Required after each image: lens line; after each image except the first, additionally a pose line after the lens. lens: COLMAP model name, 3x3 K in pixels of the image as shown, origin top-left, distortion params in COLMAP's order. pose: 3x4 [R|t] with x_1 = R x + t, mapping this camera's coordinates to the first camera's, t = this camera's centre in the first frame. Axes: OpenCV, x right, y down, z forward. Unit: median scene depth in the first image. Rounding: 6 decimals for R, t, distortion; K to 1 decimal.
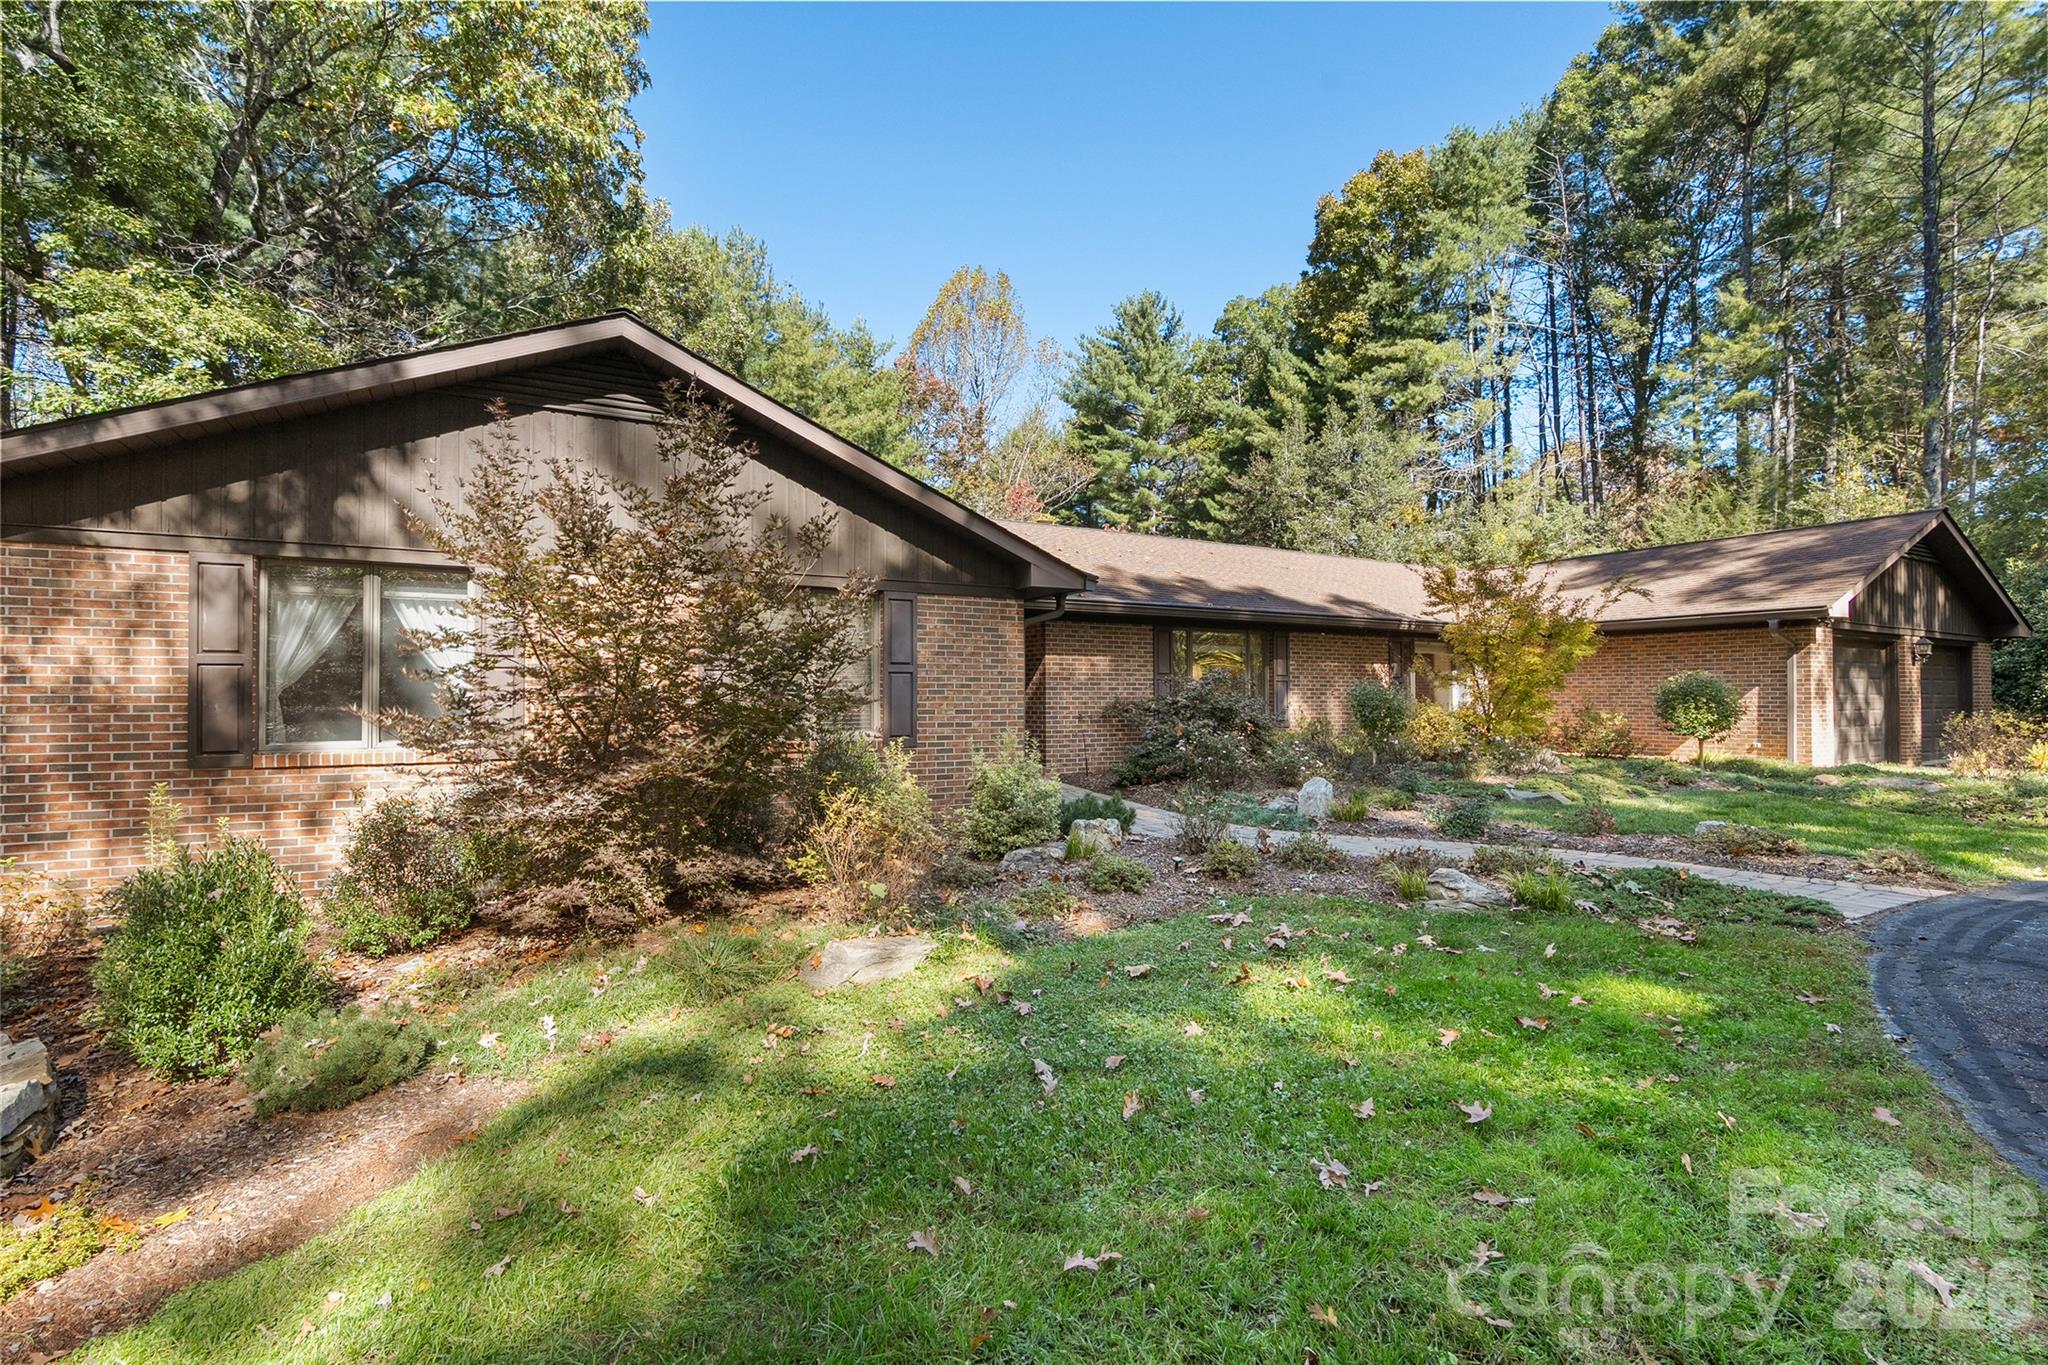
lens RADIAL K [[929.9, 0, 1023.4], [0, 929.9, 682.3], [0, 0, 1]] dist [-0.000687, -0.000296]
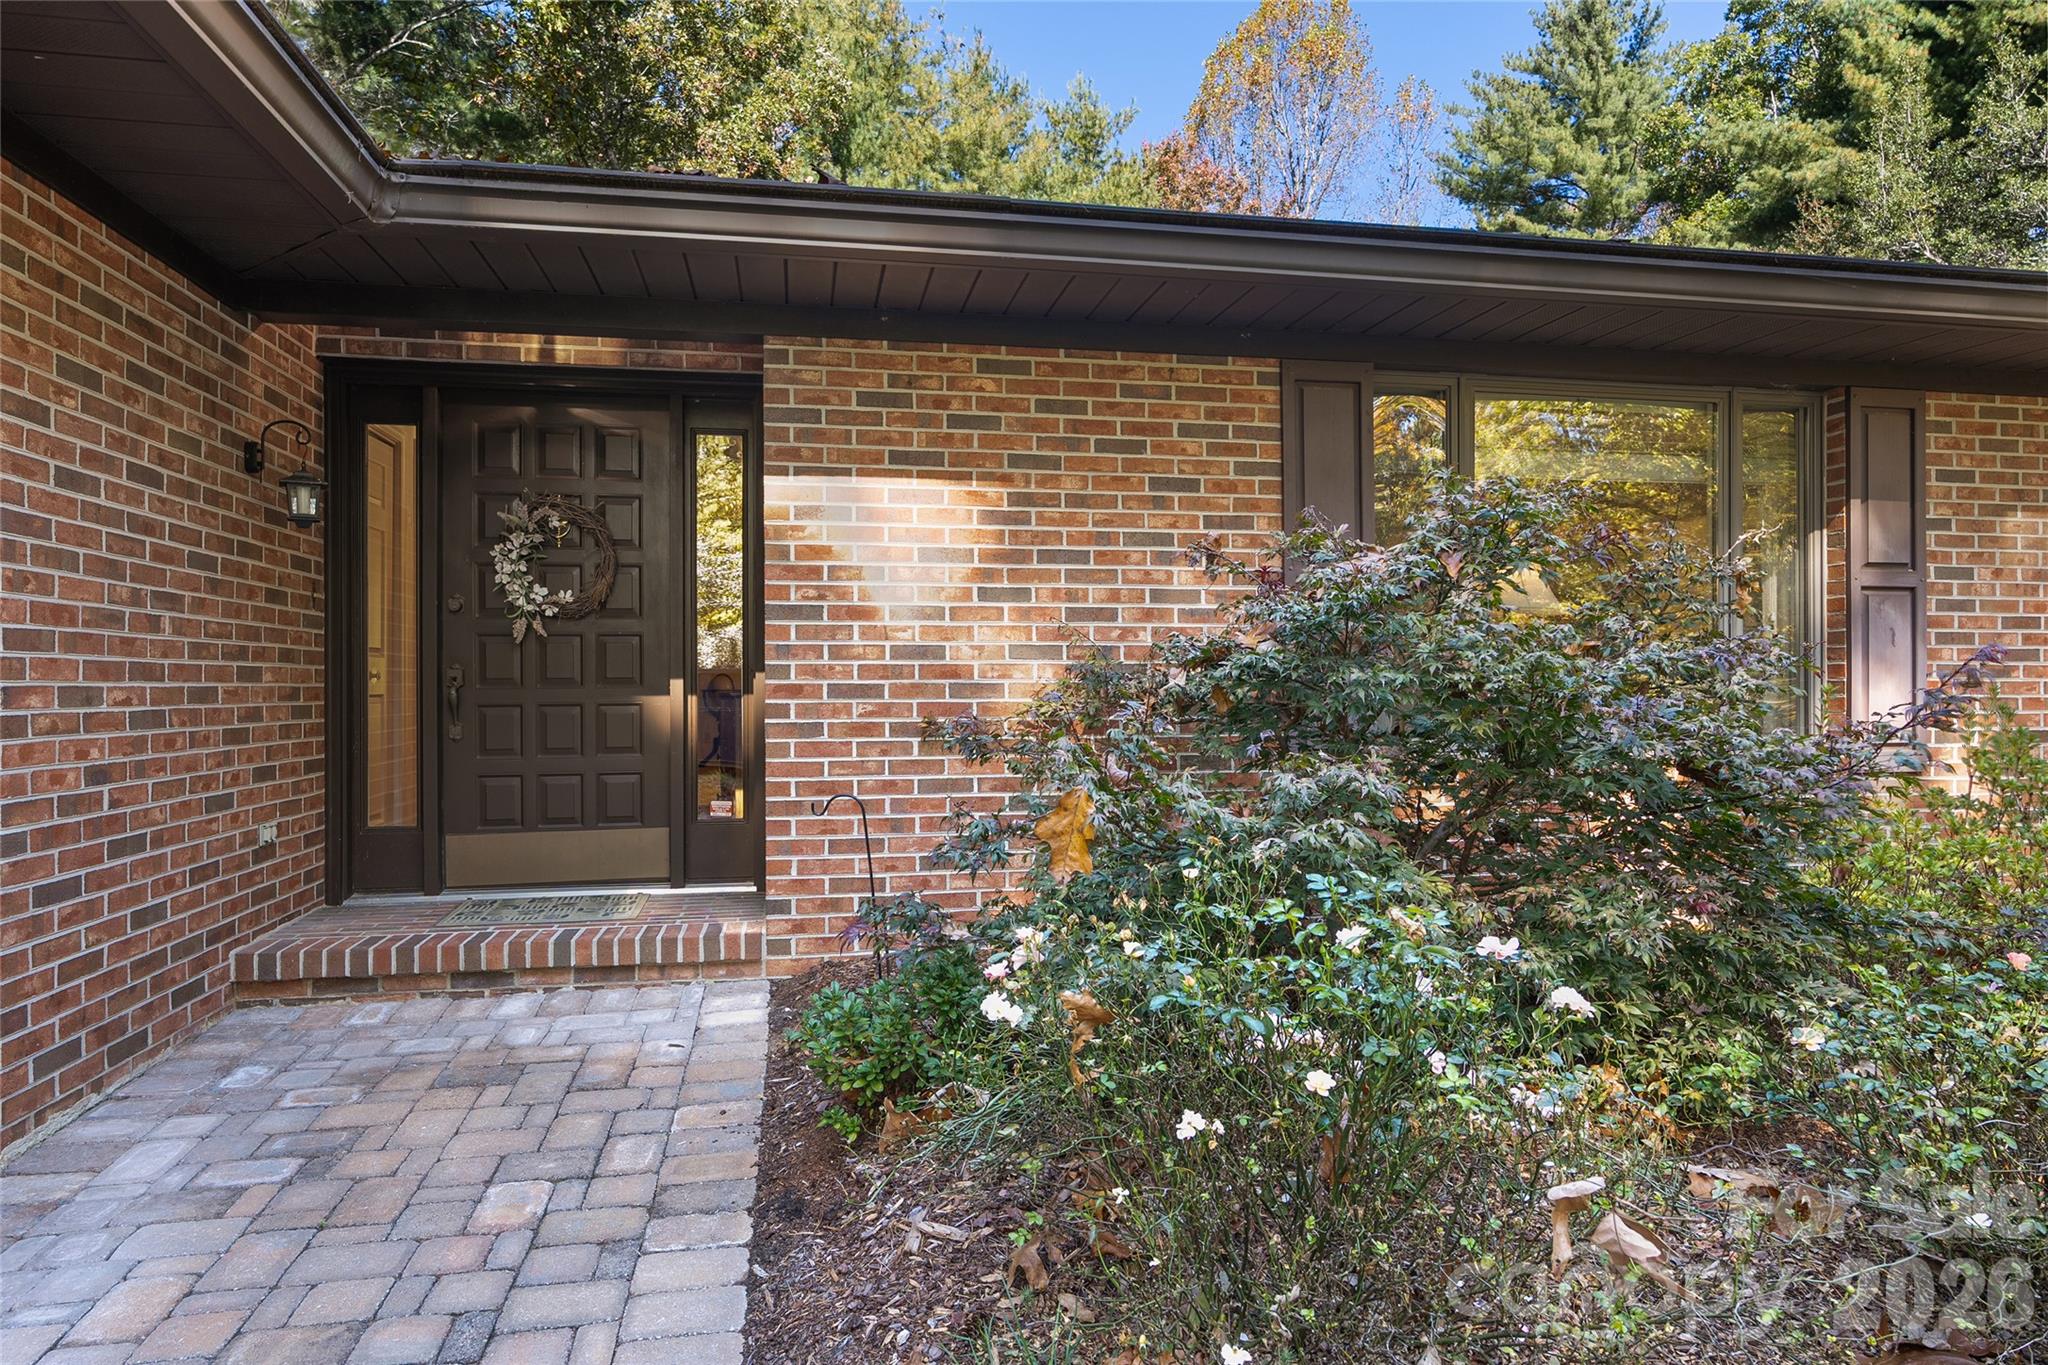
lens RADIAL K [[1230.2, 0, 1025.5], [0, 1230.2, 688.8], [0, 0, 1]] dist [0.004842, 0.001372]
pose [[0.946869, -0.003641, -0.321599, 0.053559], [0.008618, 0.999864, 0.014051, 0.006427], [0.321504, -0.016076, 0.946772, 0.197023]]
